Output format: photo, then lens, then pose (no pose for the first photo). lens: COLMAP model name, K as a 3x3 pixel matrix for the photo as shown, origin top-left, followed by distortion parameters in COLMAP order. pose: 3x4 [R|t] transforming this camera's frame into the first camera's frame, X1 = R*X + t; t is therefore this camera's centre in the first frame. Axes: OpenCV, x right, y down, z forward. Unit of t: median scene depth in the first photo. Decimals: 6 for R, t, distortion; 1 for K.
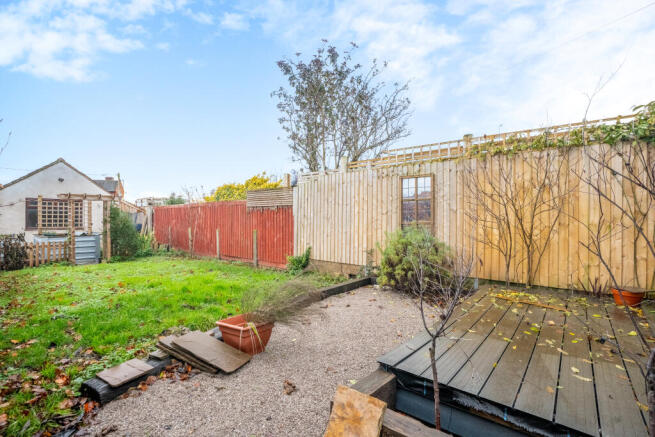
lens RADIAL K [[303.6, 0, 330.2], [0, 303.6, 219.1], [0, 0, 1]] dist [-0.043173, 0.007949]
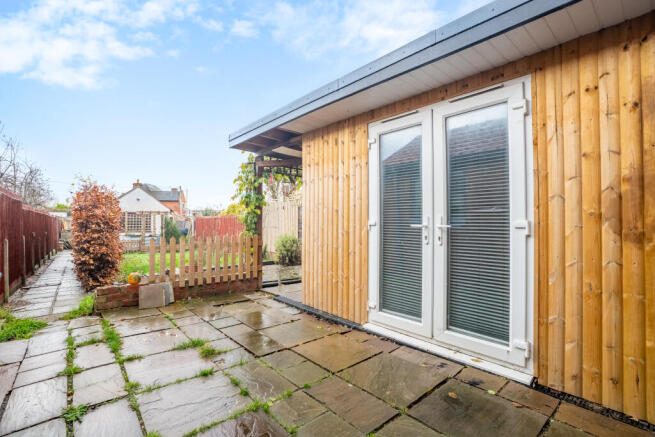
lens RADIAL K [[303.6, 0, 325.3], [0, 303.6, 218.7], [0, 0, 1]] dist [-0.043173, 0.007949]
pose [[0.983556, 0.000644, -0.180602, 0.396101], [-0.003057, 0.999910, -0.013085, -0.022034], [0.180578, 0.013422, 0.983469, -0.430402]]
